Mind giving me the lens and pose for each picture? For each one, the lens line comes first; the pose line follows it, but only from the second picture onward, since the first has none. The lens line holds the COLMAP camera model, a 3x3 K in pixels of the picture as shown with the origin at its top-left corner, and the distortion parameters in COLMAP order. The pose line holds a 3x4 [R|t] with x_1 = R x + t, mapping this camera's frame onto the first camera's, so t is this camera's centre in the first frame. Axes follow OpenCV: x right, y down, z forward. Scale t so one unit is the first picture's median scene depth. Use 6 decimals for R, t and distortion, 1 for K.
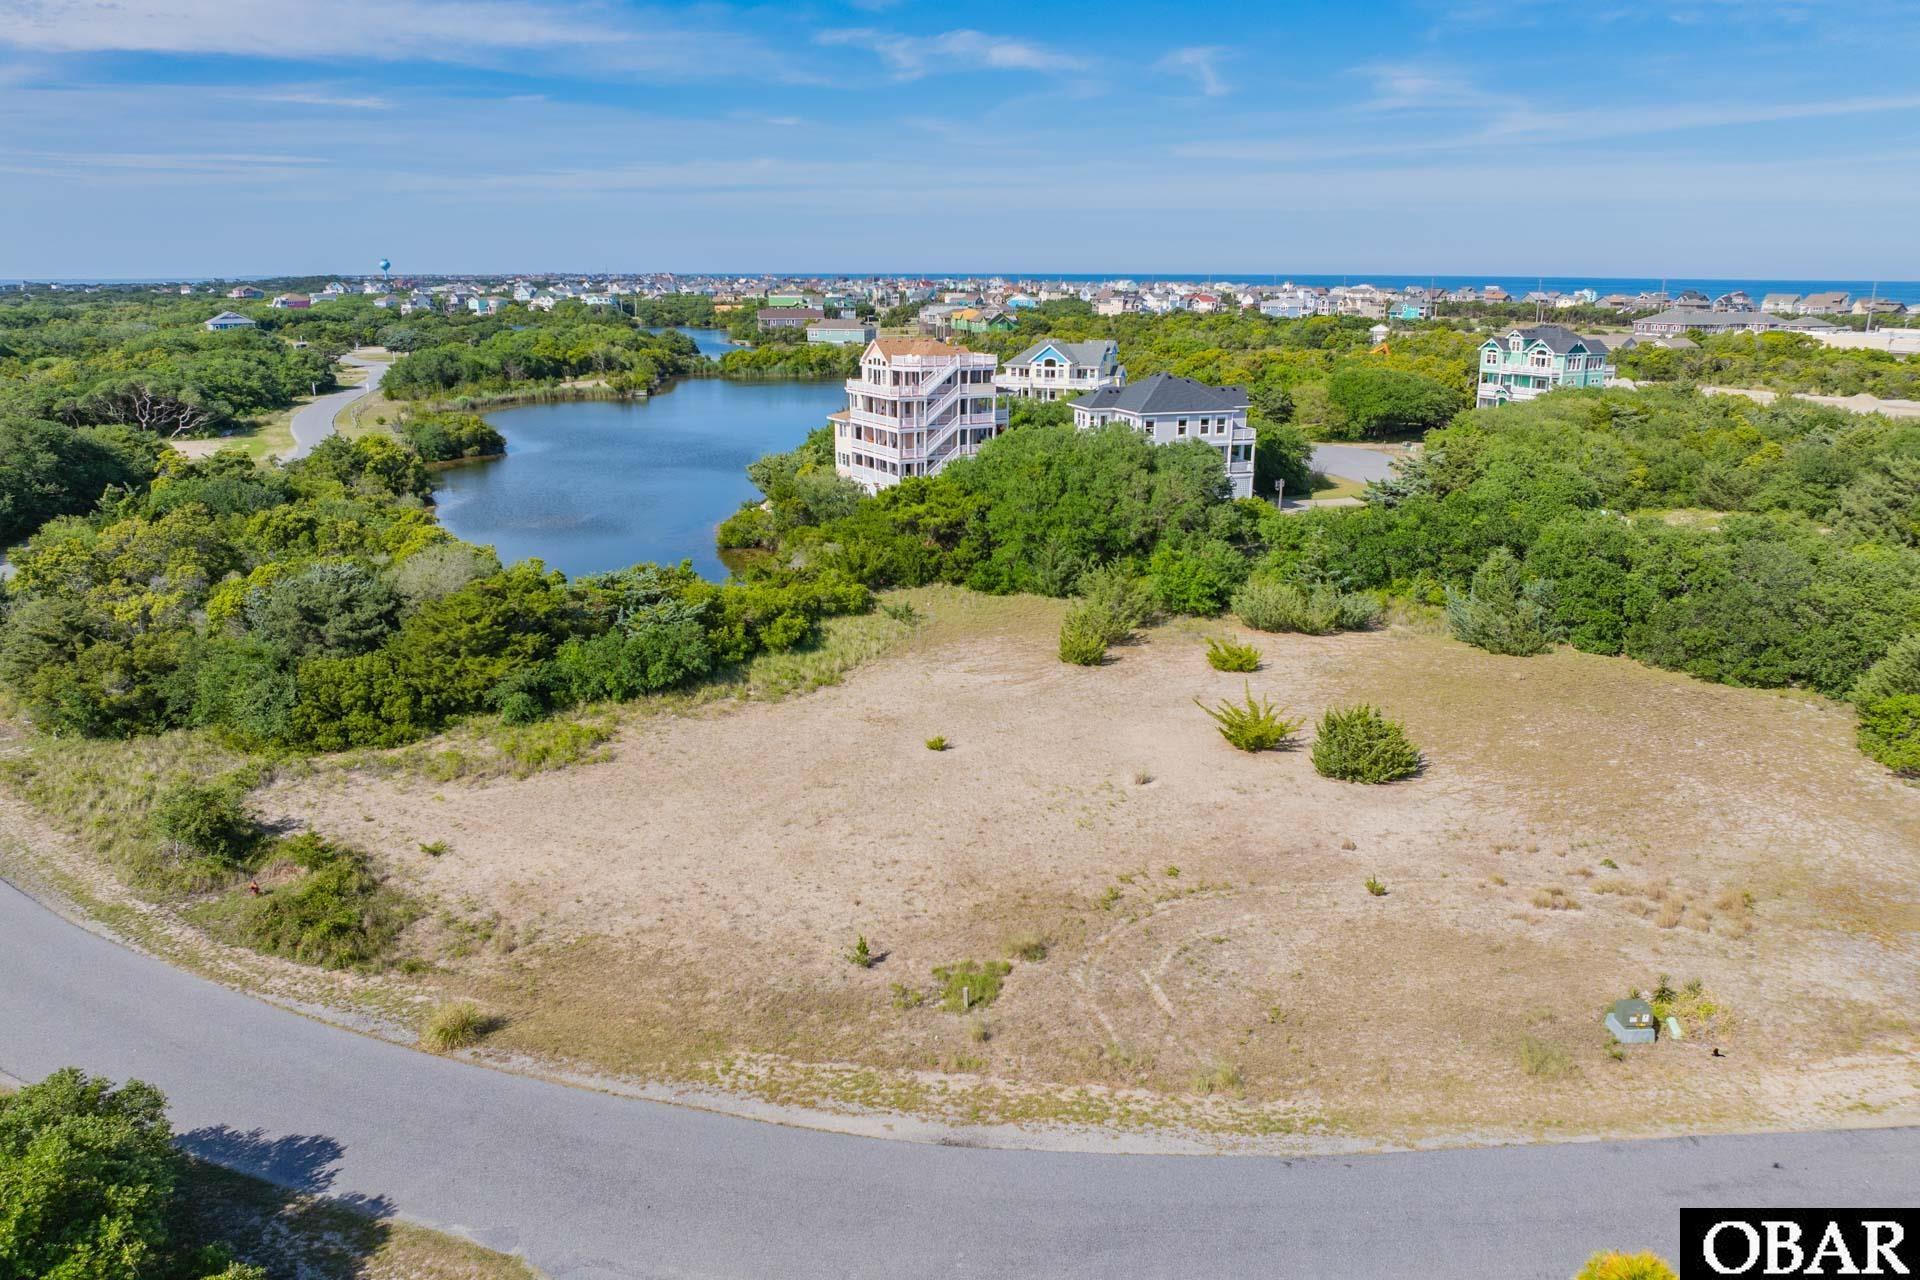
lens RADIAL K [[1374.6, 0, 960.0], [0, 1374.6, 640.0], [0, 0, 1]] dist [-0.024741, -0.002835]
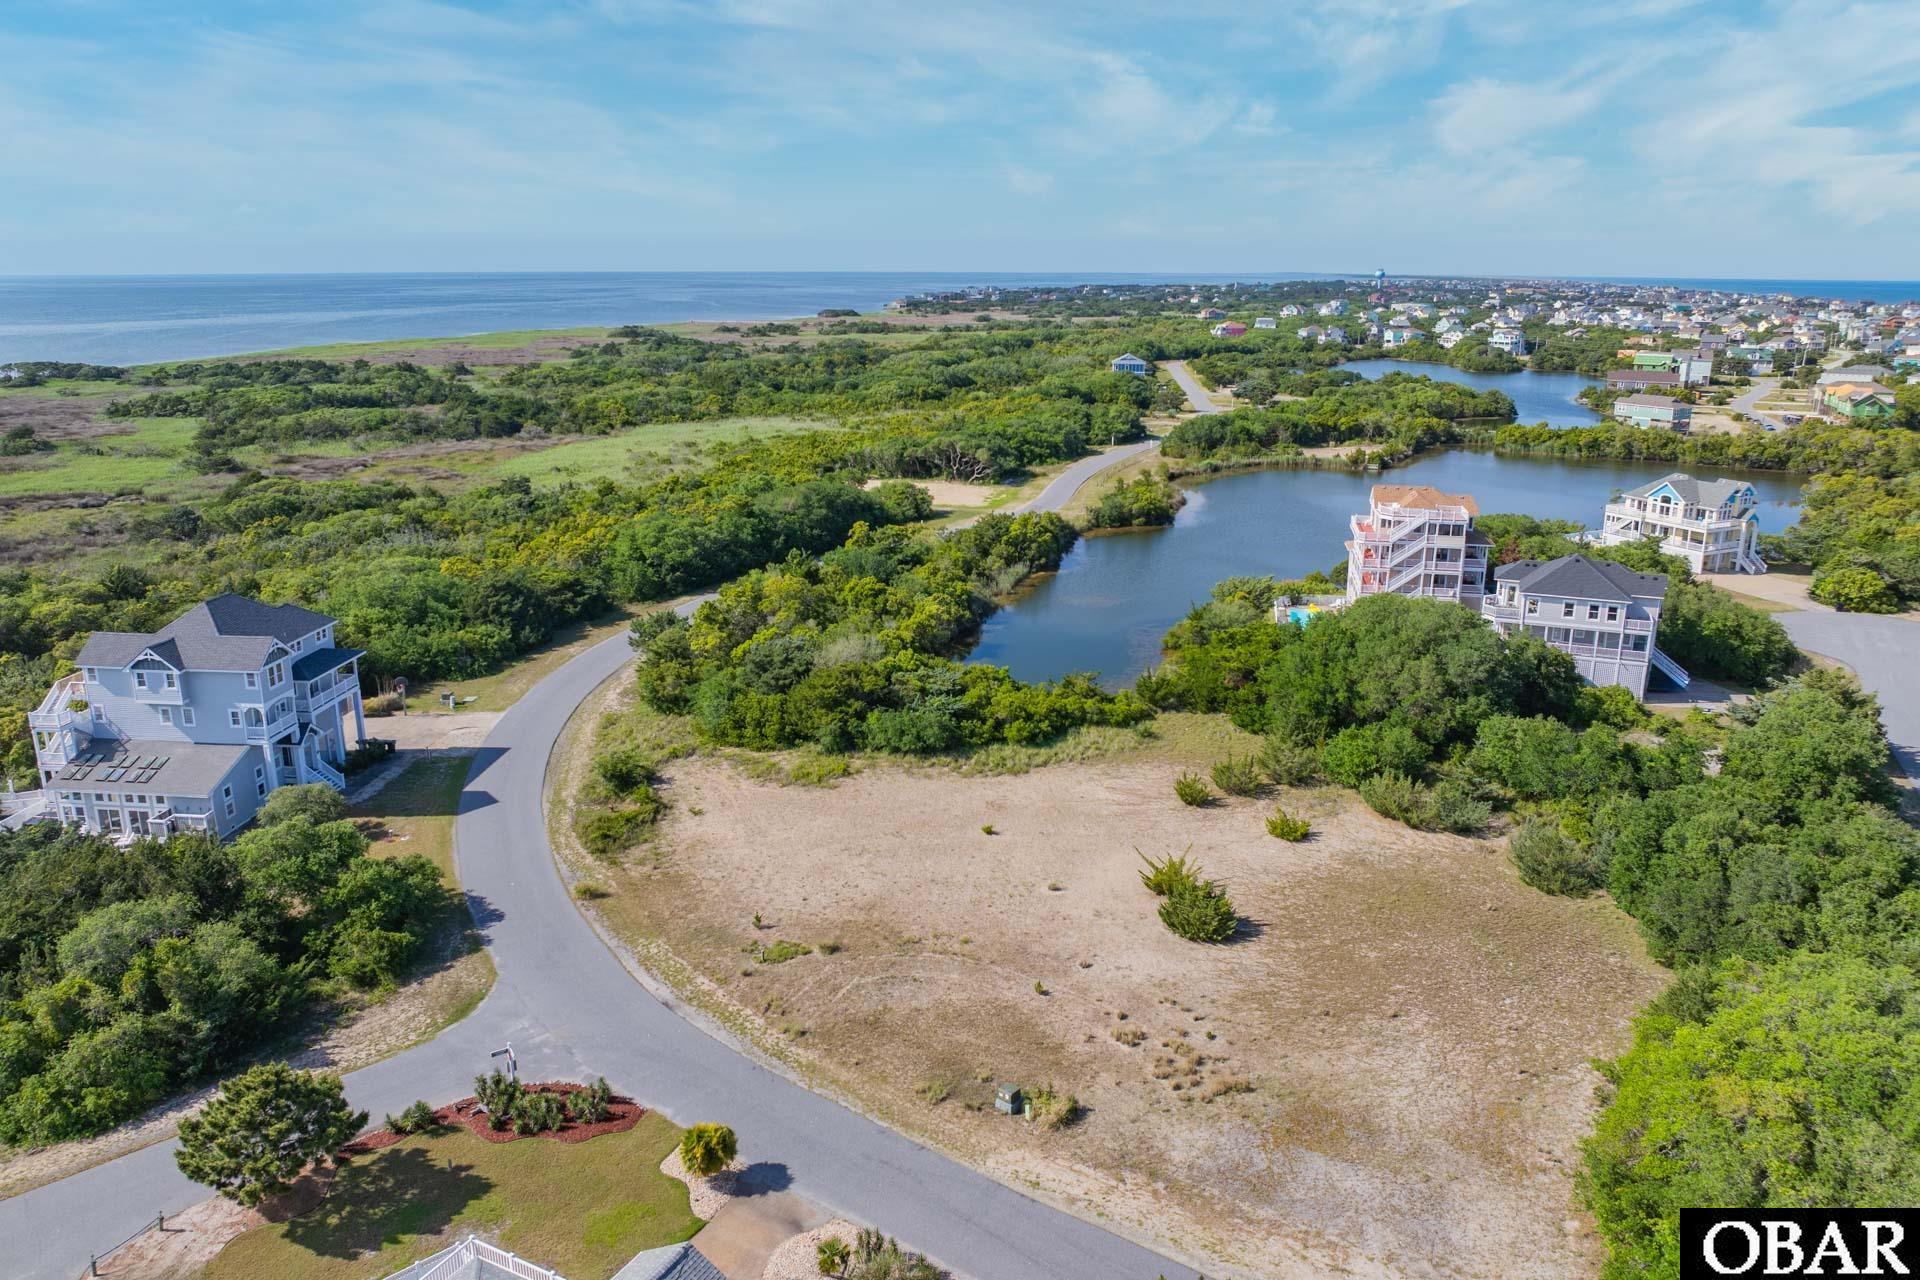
lens RADIAL K [[1374.6, 0, 960.0], [0, 1374.6, 640.0], [0, 0, 1]] dist [-0.024741, -0.002835]
pose [[0.756459, 0.174267, -0.630398, 0.339363], [-0.169257, 0.983176, 0.068685, -0.088725], [0.631761, 0.054742, 0.773228, -0.084421]]
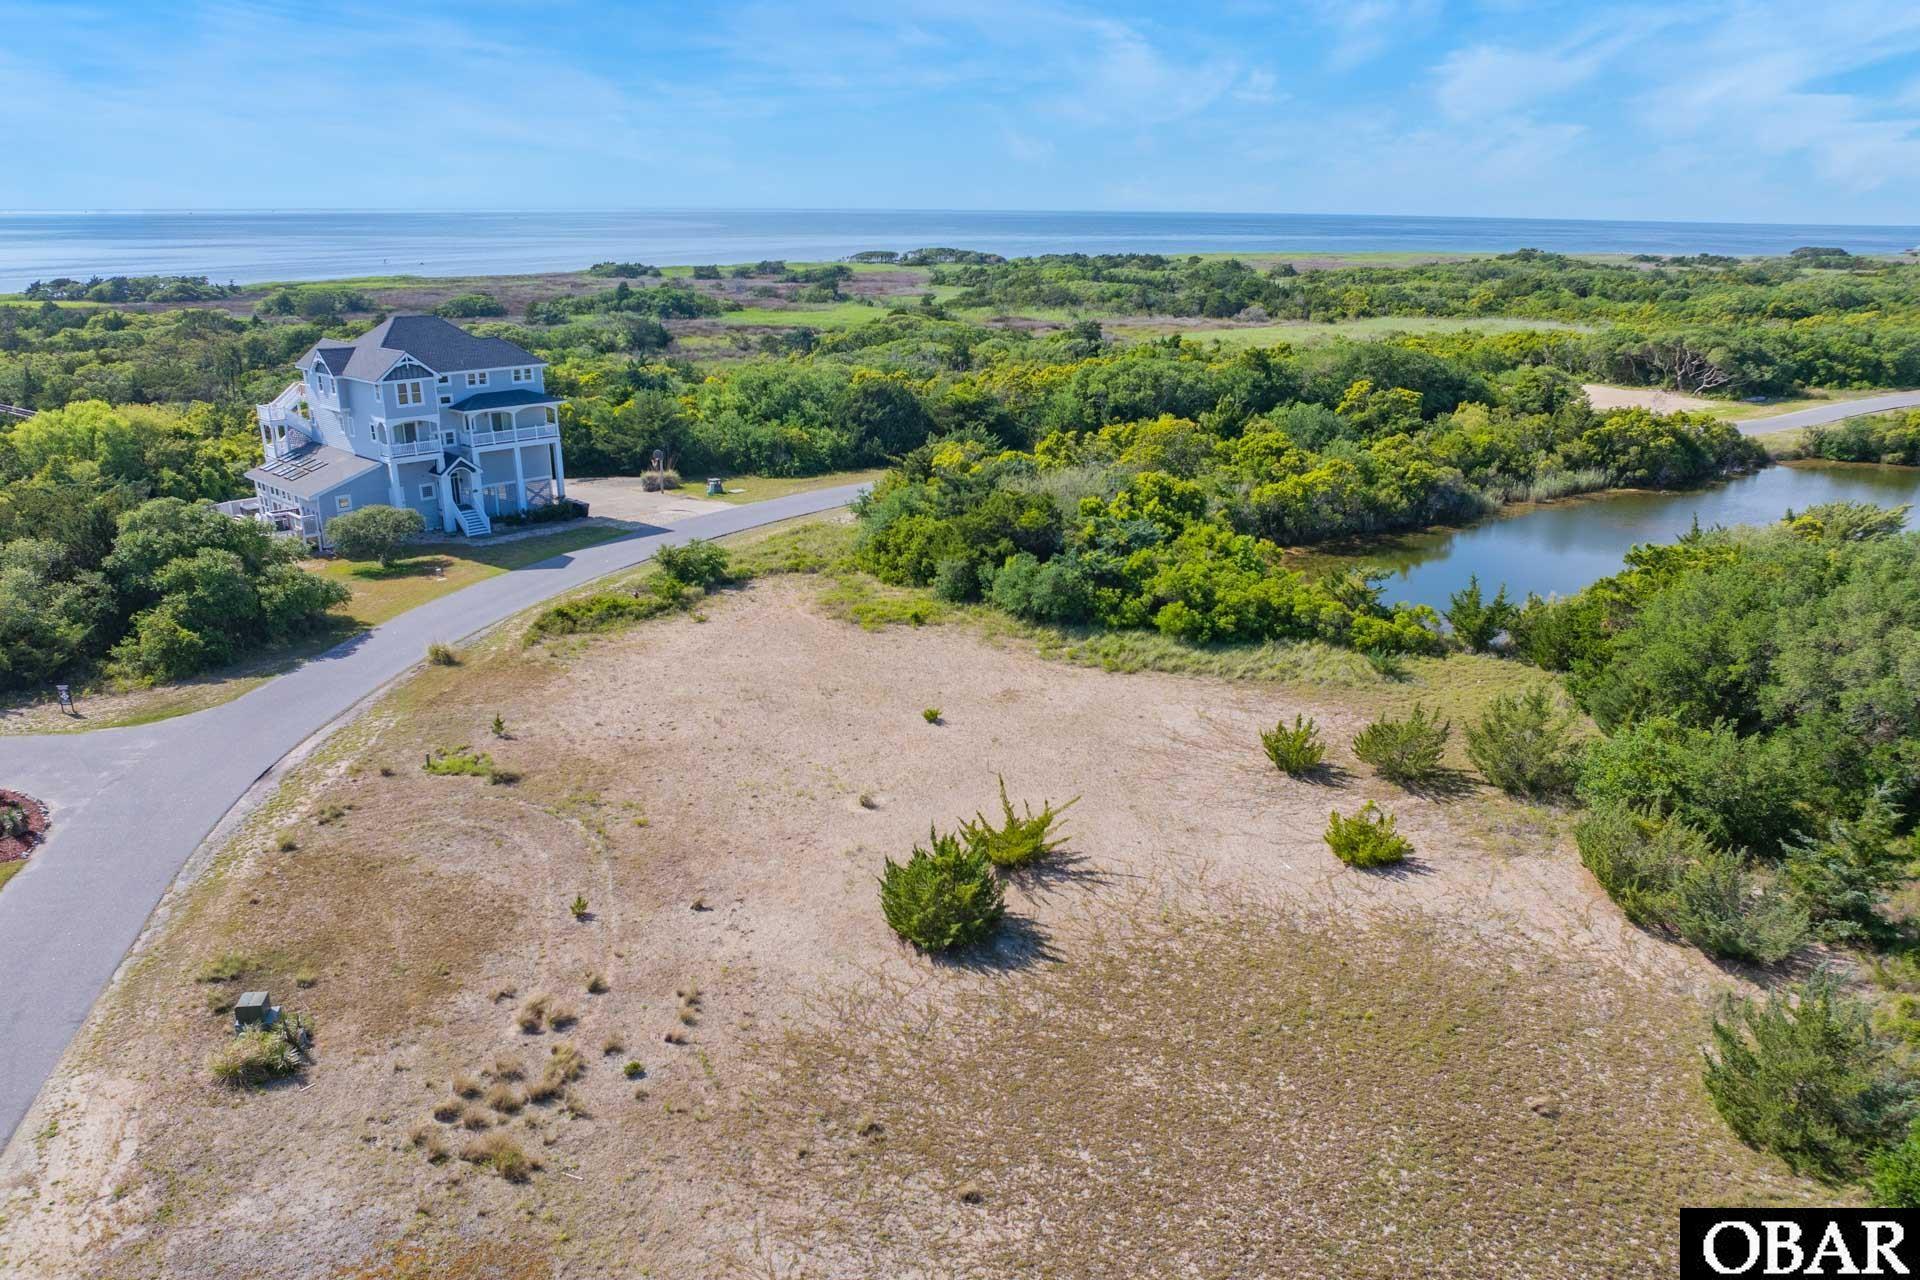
lens RADIAL K [[1384.8, 0, 960.9], [0, 1384.8, 667.1], [0, 0, 1]] dist [-0.040719, 0.001813]
pose [[0.170487, 0.312438, -0.934514, 0.351920], [-0.262671, 0.928491, 0.262504, -0.087217], [0.949704, 0.200716, 0.240364, 0.292259]]
